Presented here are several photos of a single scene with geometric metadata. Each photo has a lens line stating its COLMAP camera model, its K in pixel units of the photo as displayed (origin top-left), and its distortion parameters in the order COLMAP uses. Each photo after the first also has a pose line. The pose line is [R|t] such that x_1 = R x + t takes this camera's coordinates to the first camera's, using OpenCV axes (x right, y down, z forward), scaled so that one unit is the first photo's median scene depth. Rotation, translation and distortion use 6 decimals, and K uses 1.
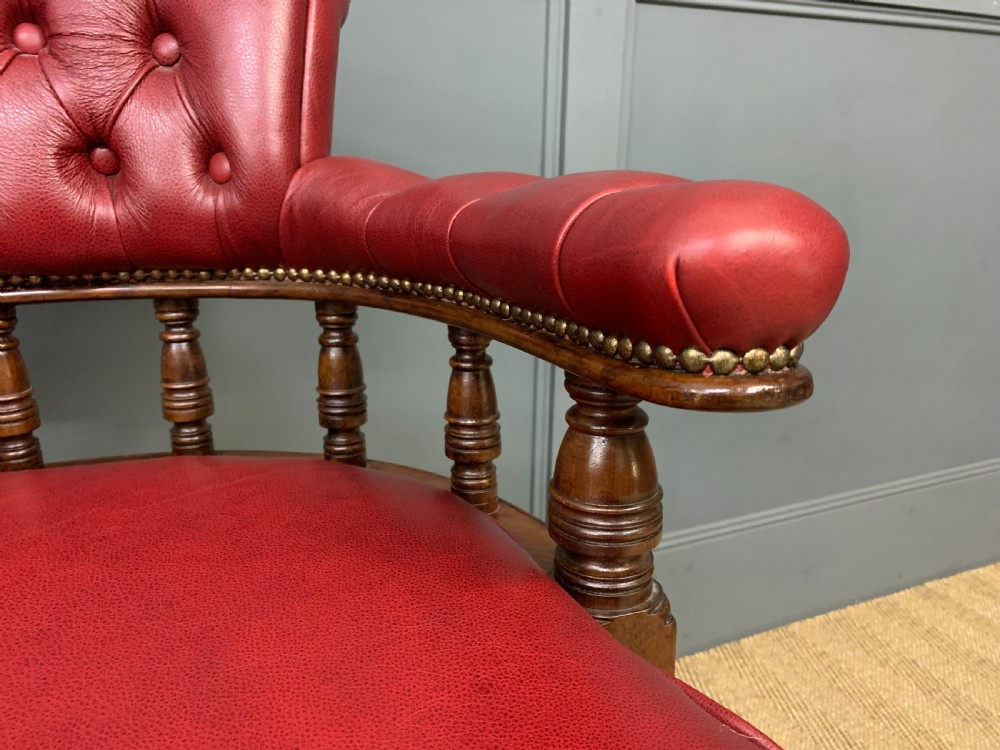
lens RADIAL K [[770.5, 0, 507.9], [0, 770.5, 377.0], [0, 0, 1]] dist [0.025397, -0.015243]
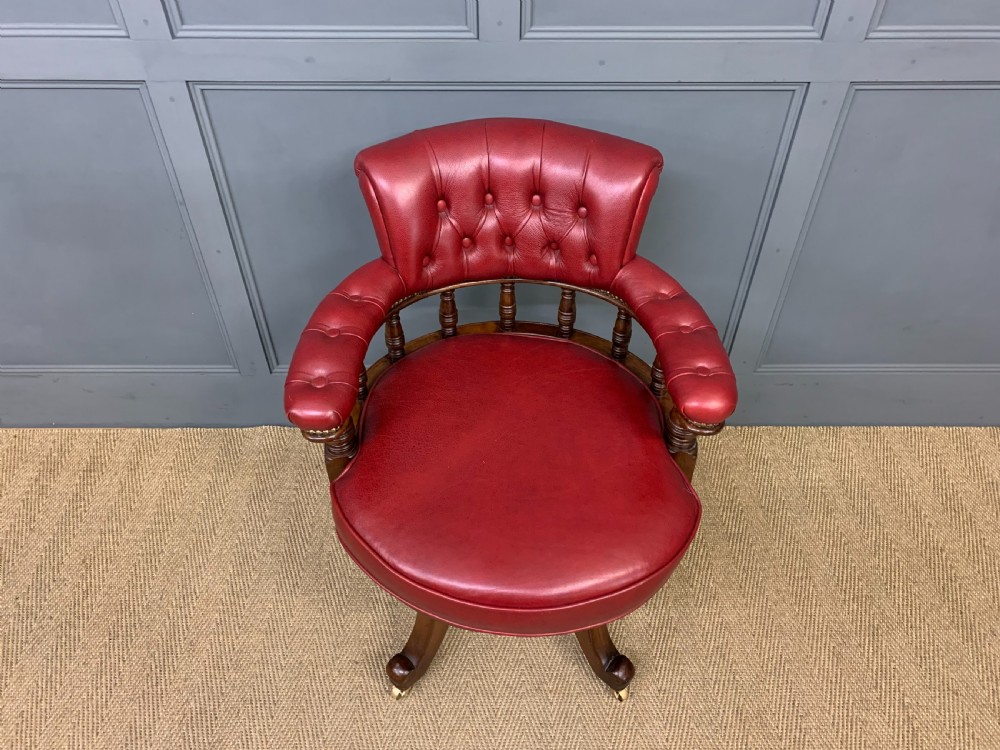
lens RADIAL K [[770.5, 0, 499.3], [0, 770.5, 371.1], [0, 0, 1]] dist [0.025397, -0.015243]
pose [[0.912529, 0.277321, -0.300640, 0.248778], [-0.114672, 0.879025, 0.462781, -1.119666], [0.392609, -0.387826, 0.833936, -1.532888]]
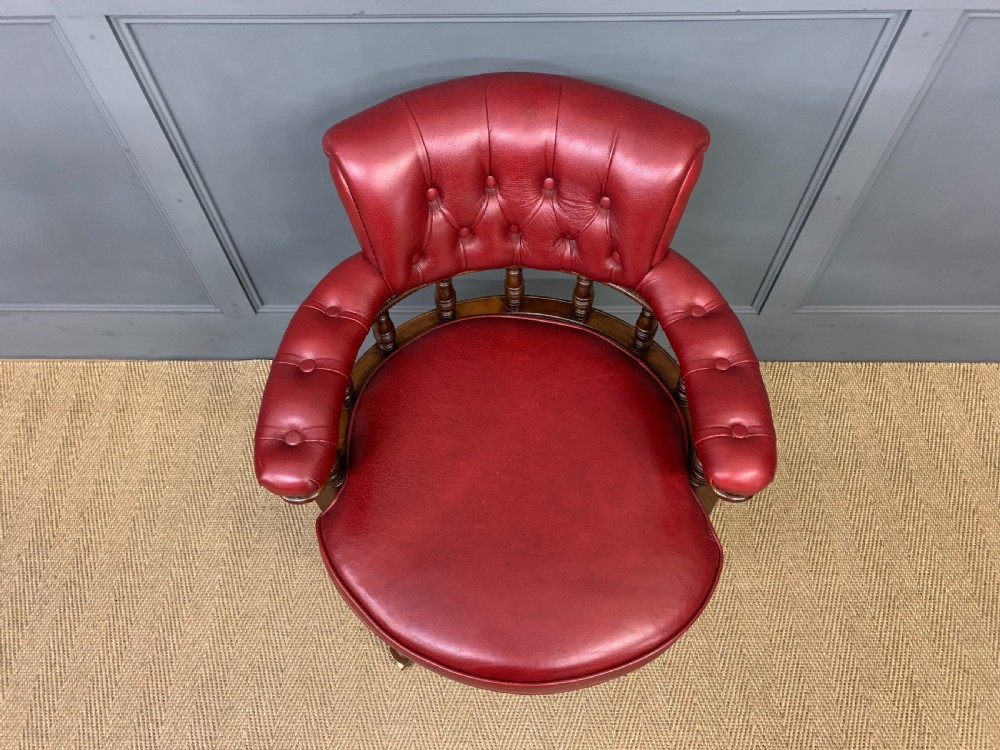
lens RADIAL K [[770.5, 0, 493.2], [0, 770.5, 380.7], [0, 0, 1]] dist [0.025397, -0.015243]
pose [[0.903950, 0.355457, -0.237751, -0.027498], [-0.100369, 0.716783, 0.690035, -1.504042], [0.415694, -0.599894, 0.683612, -0.911432]]
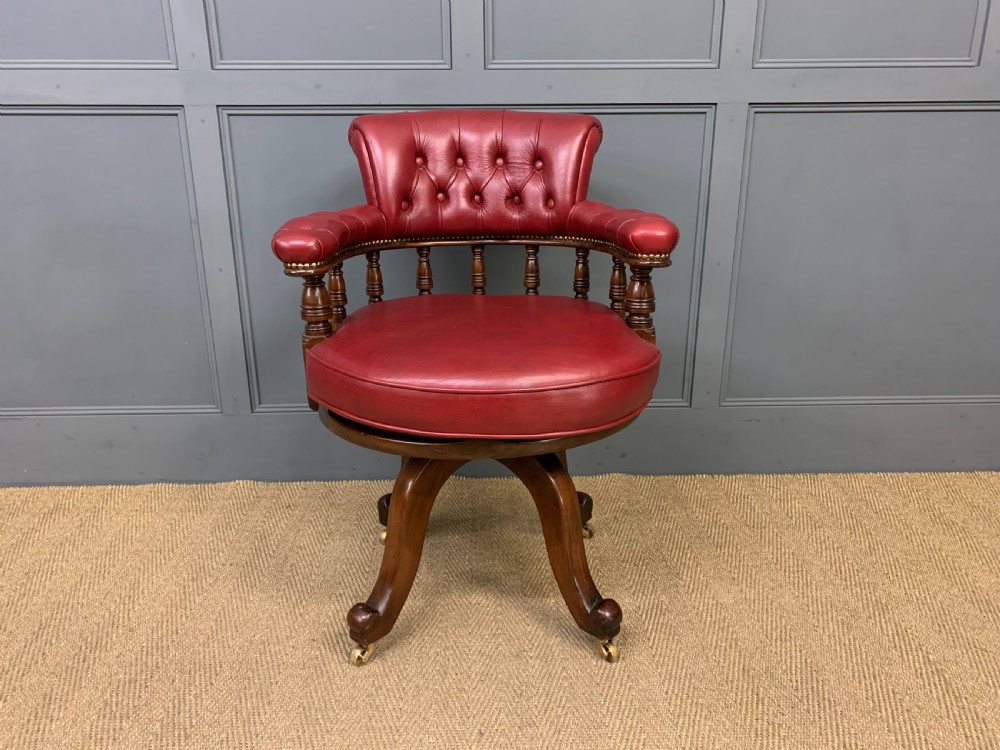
lens RADIAL K [[770.5, 0, 495.6], [0, 770.5, 368.4], [0, 0, 1]] dist [0.025397, -0.015243]
pose [[0.920186, 0.104279, -0.377338, 0.669280], [-0.101435, 0.994463, 0.027462, 0.329840], [0.378112, 0.013006, 0.925669, -1.963786]]
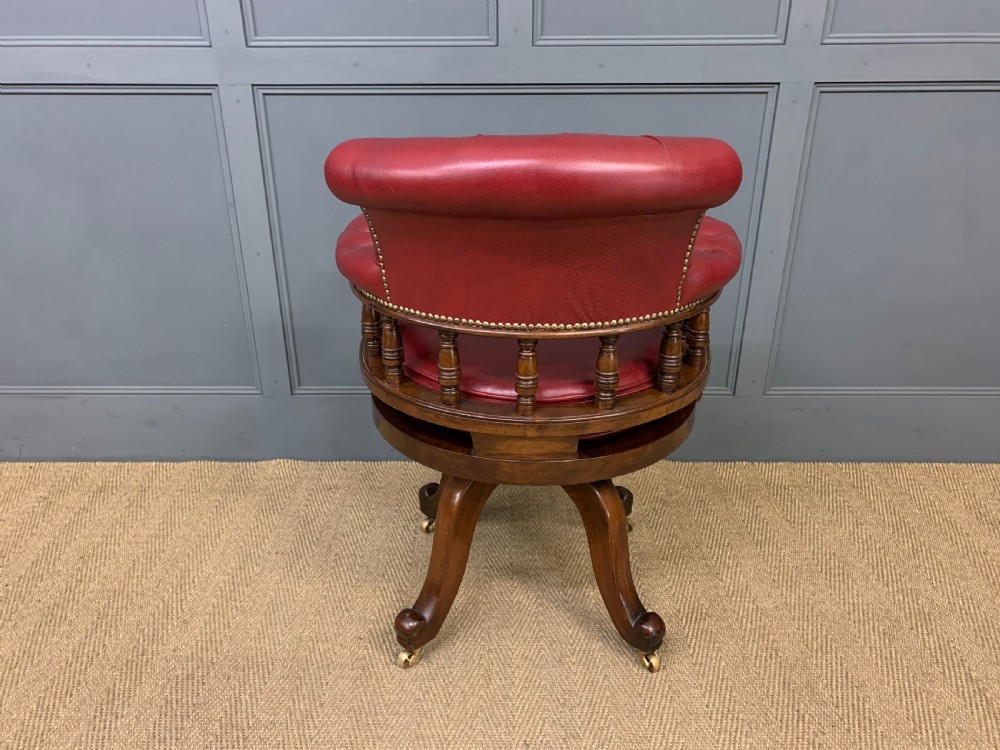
lens RADIAL K [[770.5, 0, 491.5], [0, 770.5, 377.5], [0, 0, 1]] dist [0.025397, -0.015243]
pose [[0.905705, 0.159299, -0.392840, 0.524703], [-0.112073, 0.983715, 0.140514, 0.034261], [0.408826, -0.083237, 0.908808, -1.943734]]
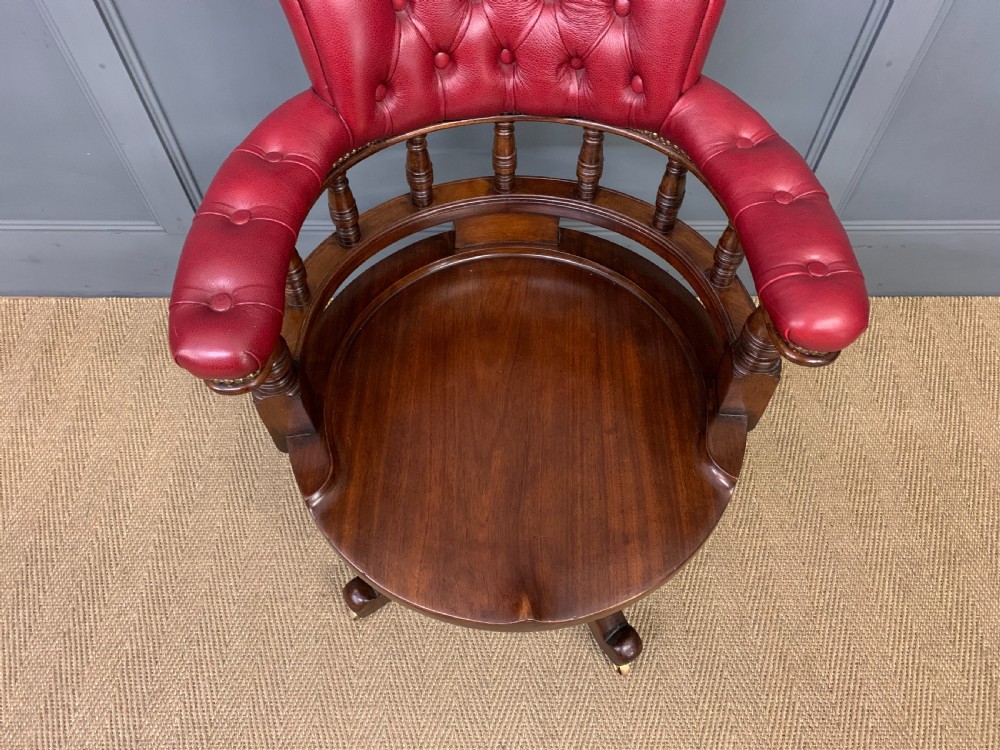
lens RADIAL K [[770.5, 0, 499.4], [0, 770.5, 376.7], [0, 0, 1]] dist [0.025397, -0.015243]
pose [[0.909974, 0.343126, -0.232833, -0.003217], [-0.111992, 0.743997, 0.658731, -0.894968], [0.399255, -0.573352, 0.715446, -0.802046]]
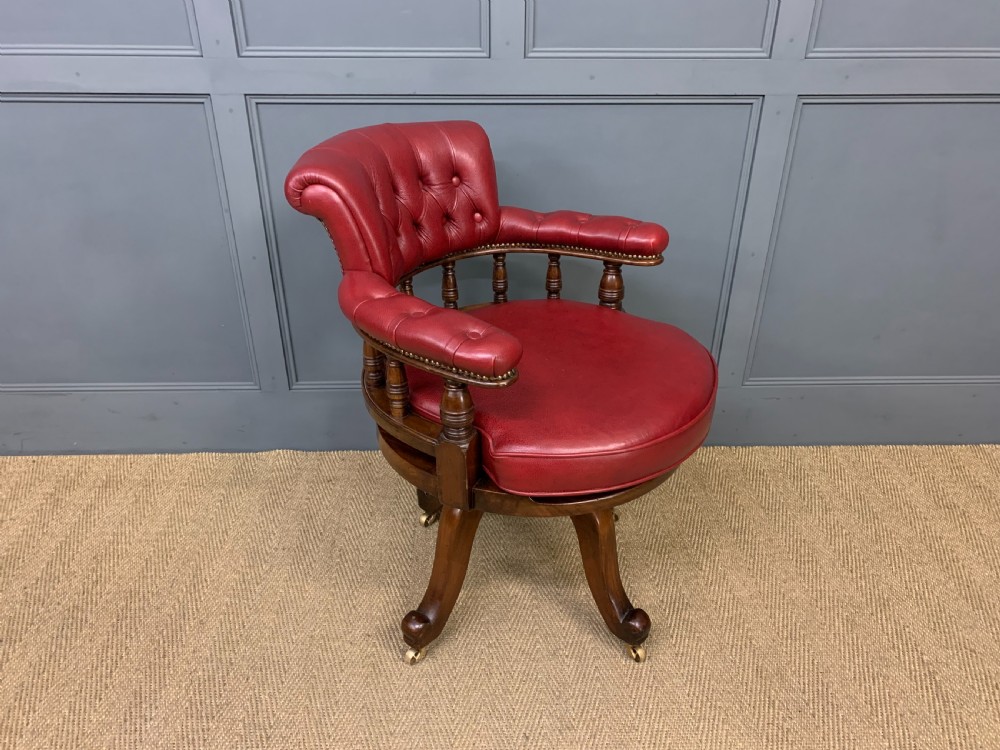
lens RADIAL K [[770.5, 0, 498.1], [0, 770.5, 371.6], [0, 0, 1]] dist [0.025397, -0.015243]
pose [[0.921223, 0.182517, -0.343563, 0.452665], [-0.110586, 0.969541, 0.218542, -0.310797], [0.372986, -0.163333, 0.913348, -2.067267]]
